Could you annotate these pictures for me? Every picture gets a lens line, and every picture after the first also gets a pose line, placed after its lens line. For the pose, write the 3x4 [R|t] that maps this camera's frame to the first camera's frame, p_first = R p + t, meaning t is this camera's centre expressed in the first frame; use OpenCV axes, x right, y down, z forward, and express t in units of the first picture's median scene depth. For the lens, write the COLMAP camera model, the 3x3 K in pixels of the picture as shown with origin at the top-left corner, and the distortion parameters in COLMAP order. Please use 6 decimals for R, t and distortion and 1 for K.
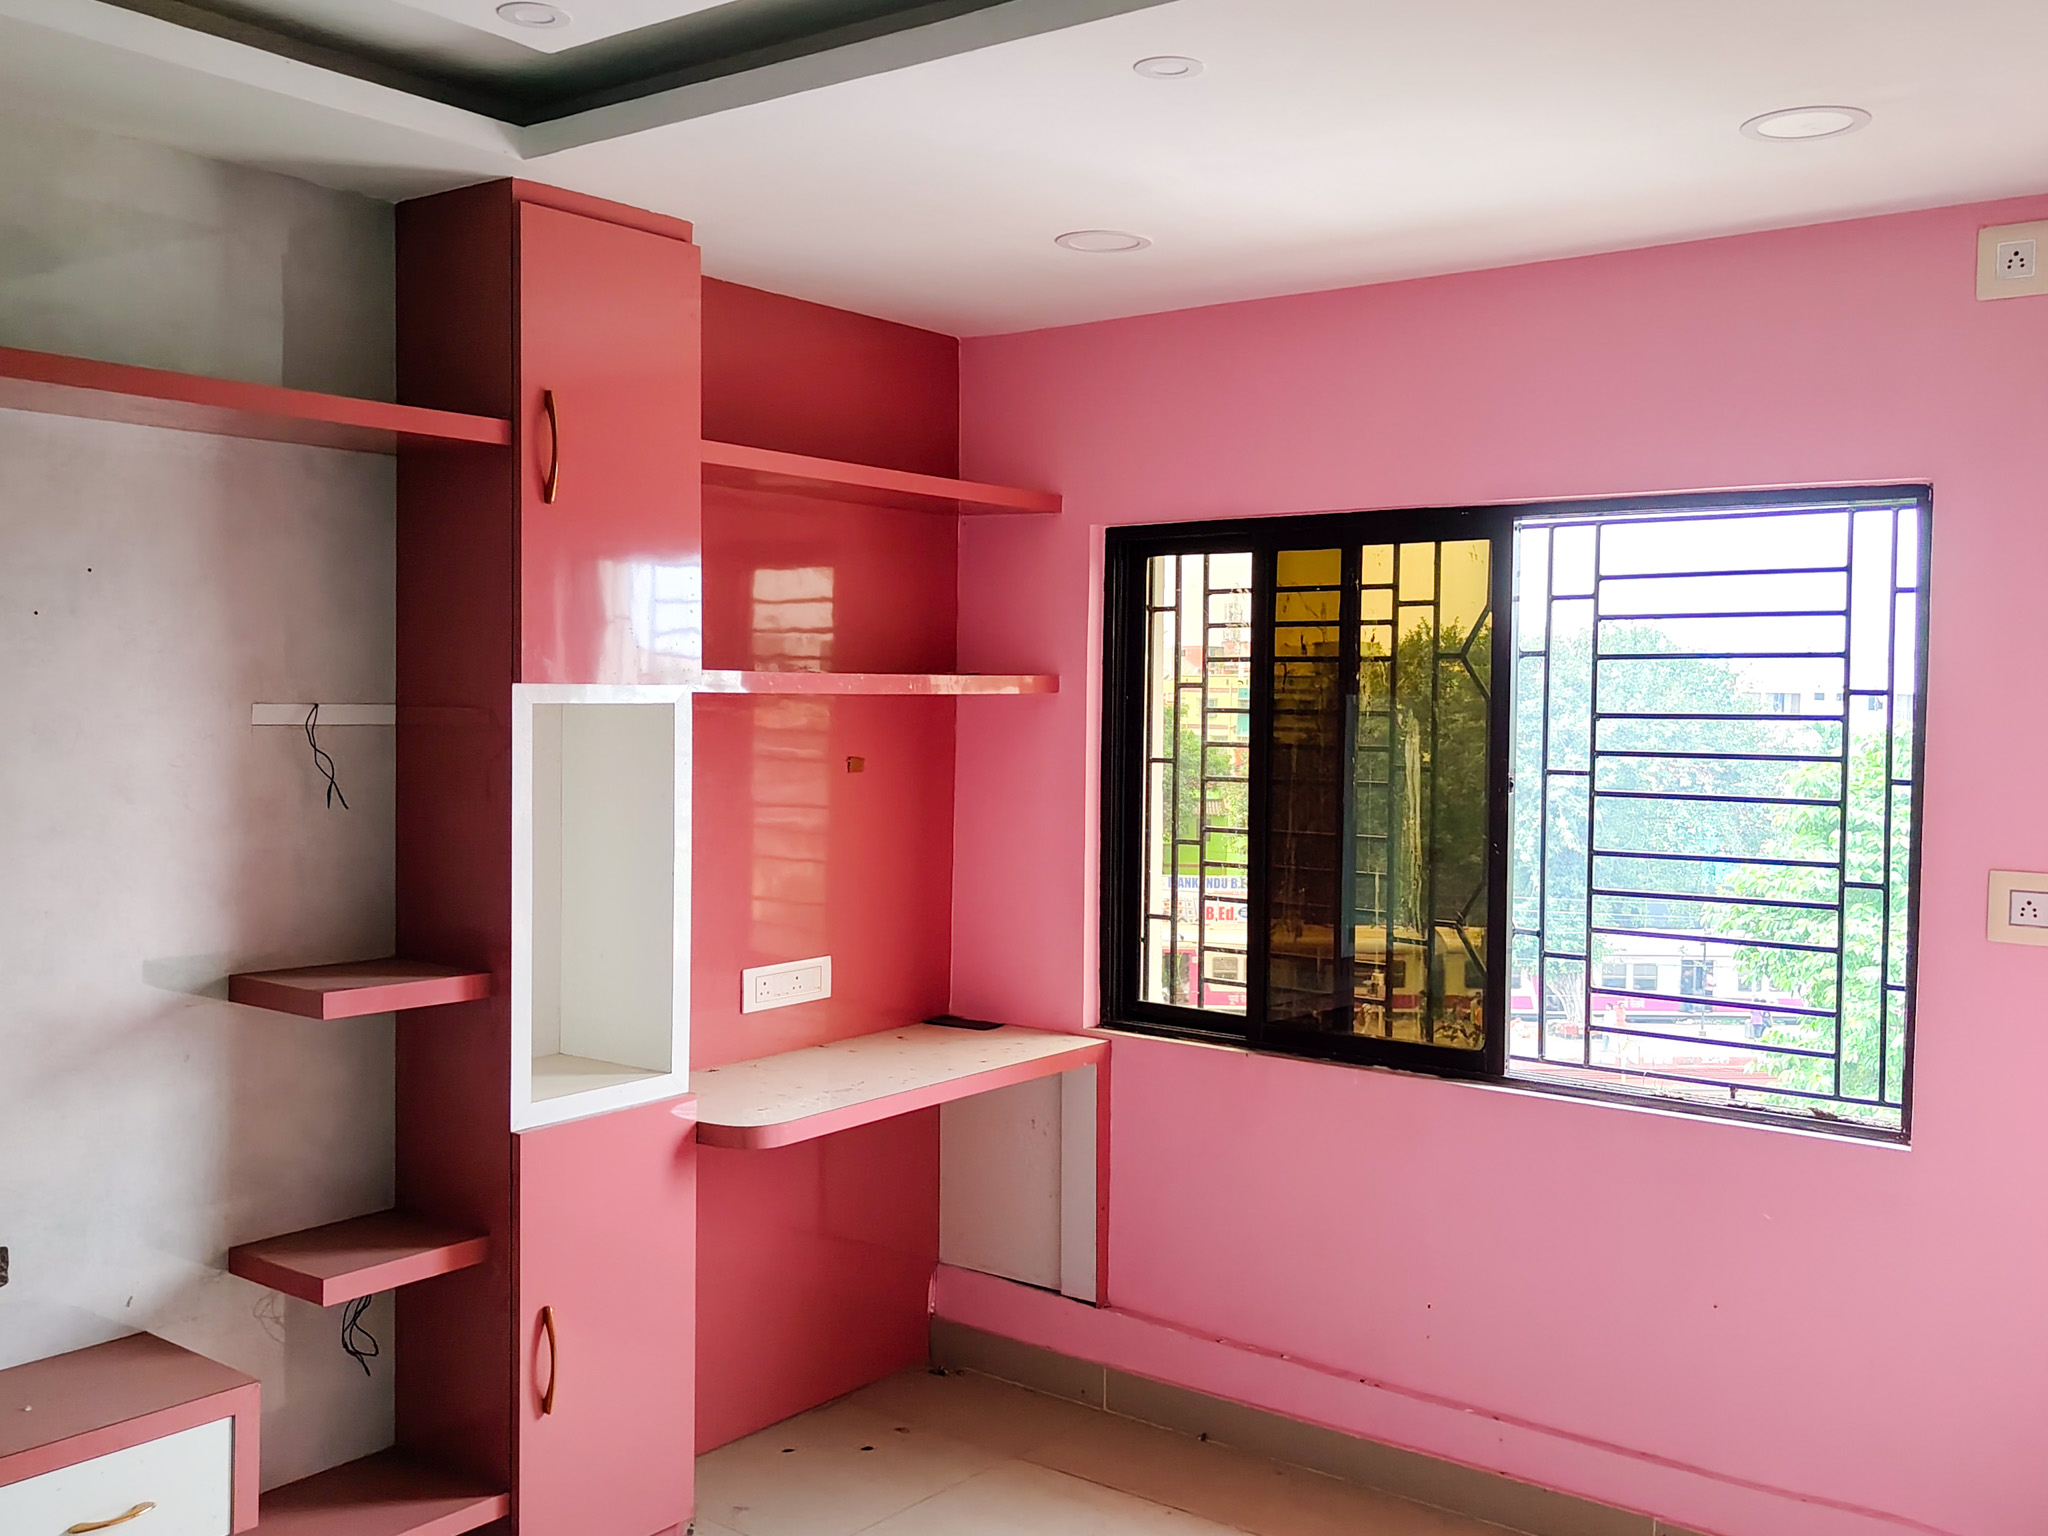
lens RADIAL K [[1928.1, 0, 1016.9], [0, 1928.1, 787.6], [0, 0, 1]] dist [0.056464, -0.134035]
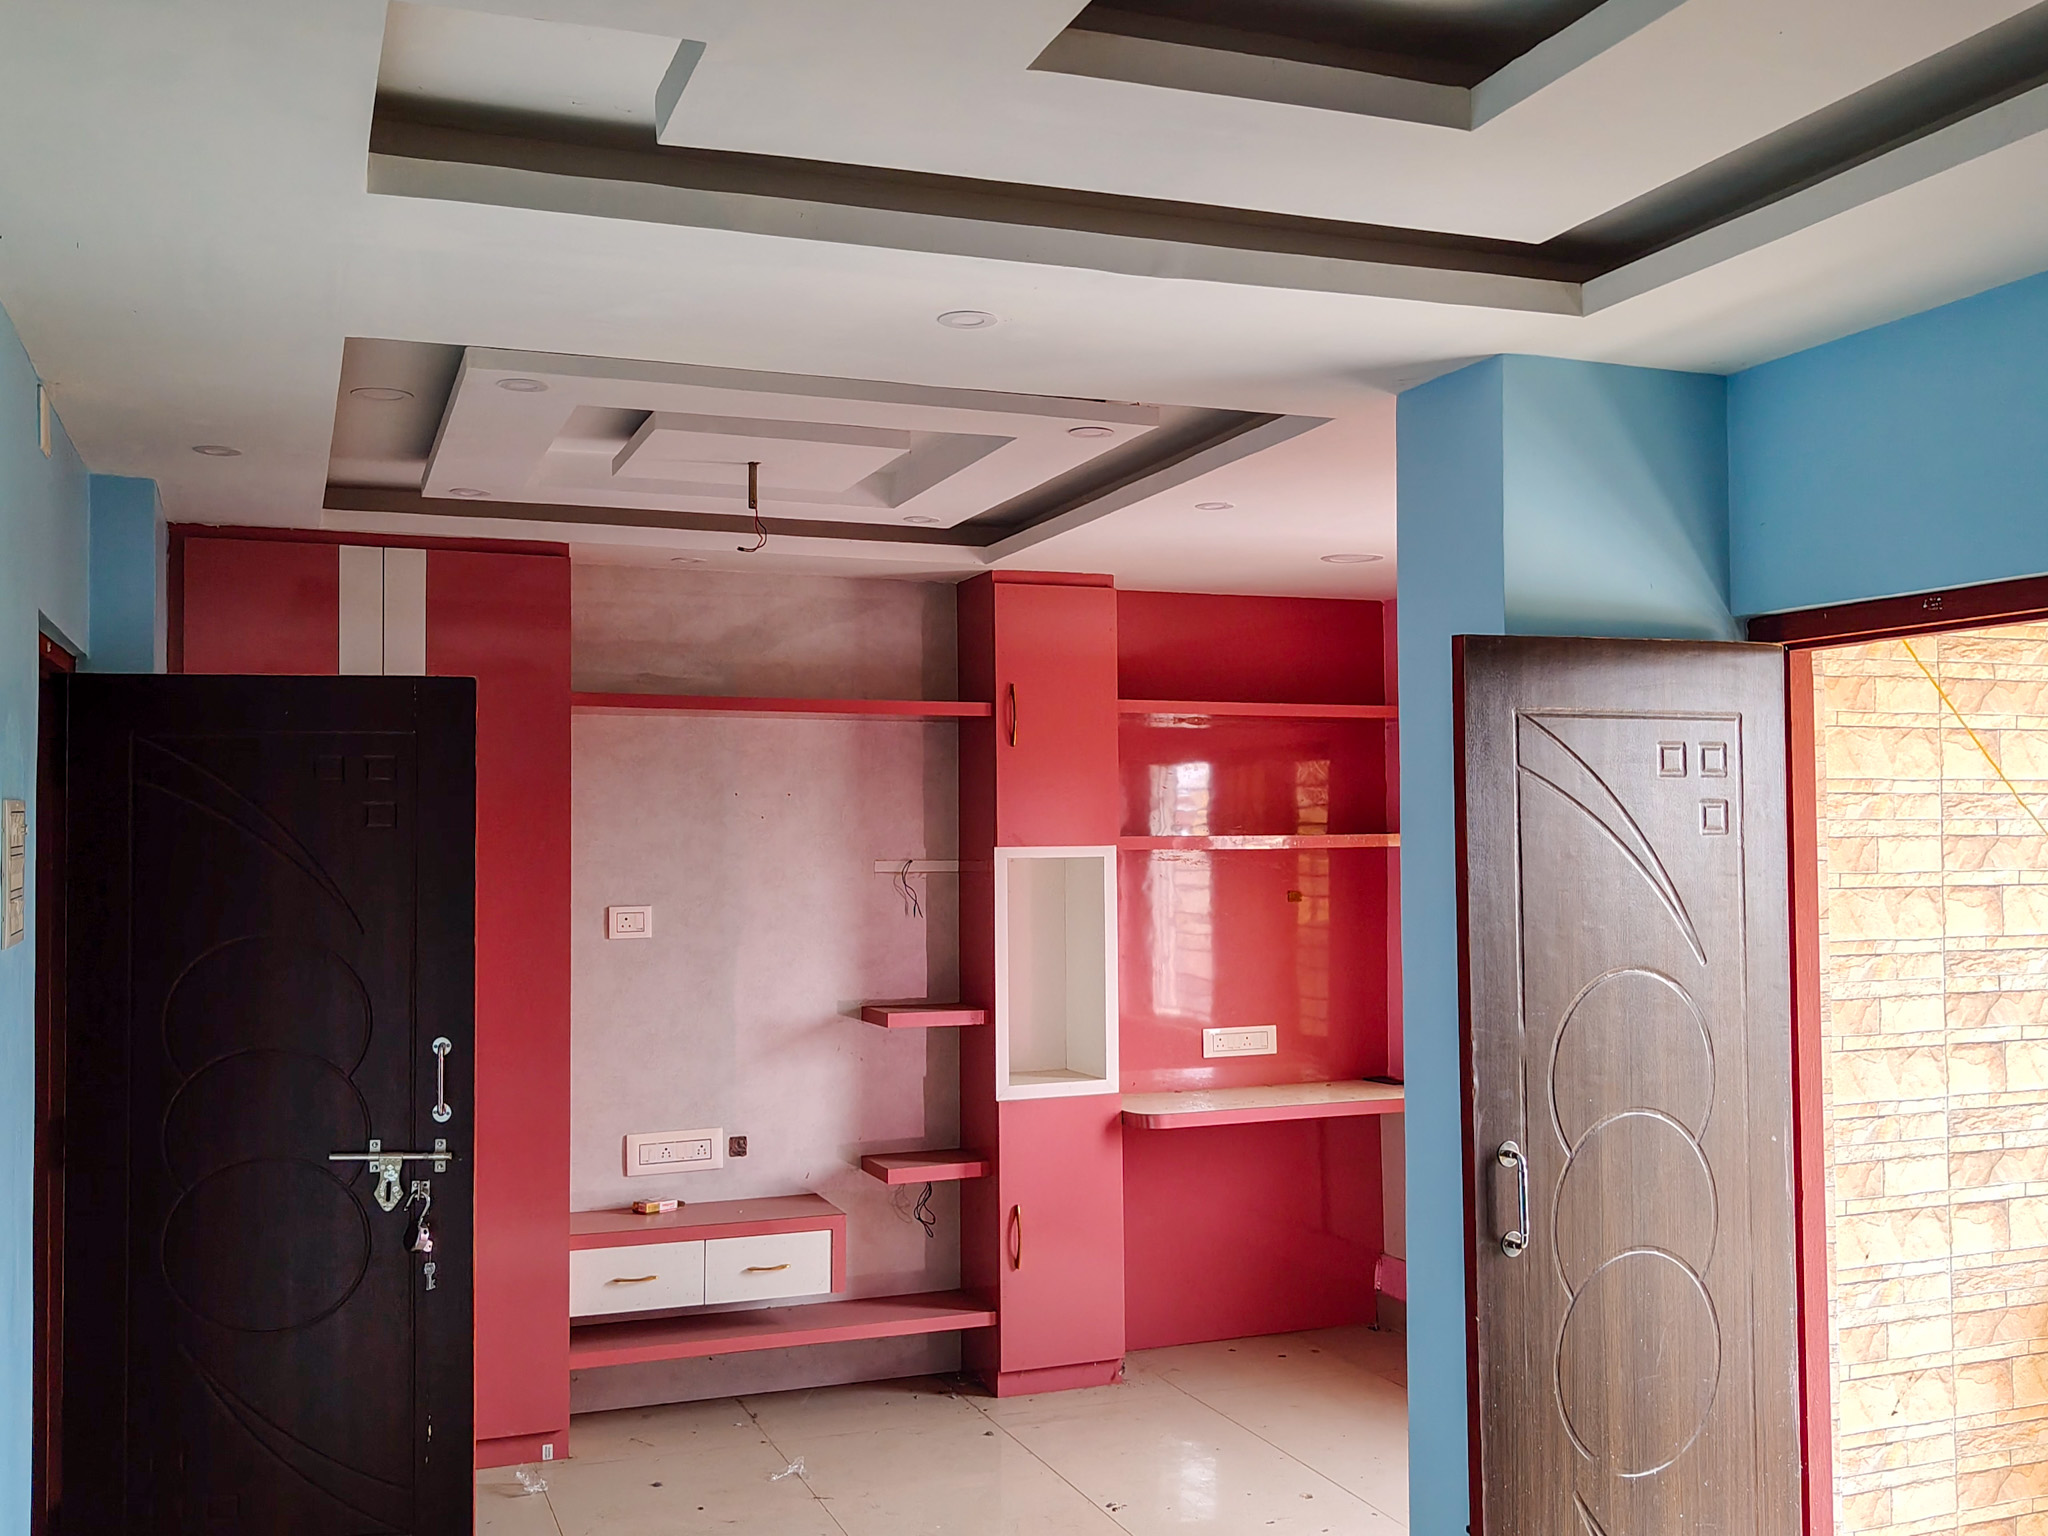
lens RADIAL K [[1928.1, 0, 1016.9], [0, 1928.1, 787.6], [0, 0, 1]] dist [0.056464, -0.134035]
pose [[0.851759, -0.036207, -0.522681, 0.674988], [-0.006860, 0.996753, -0.080225, 0.033256], [0.523888, 0.071917, 0.848745, -0.496940]]
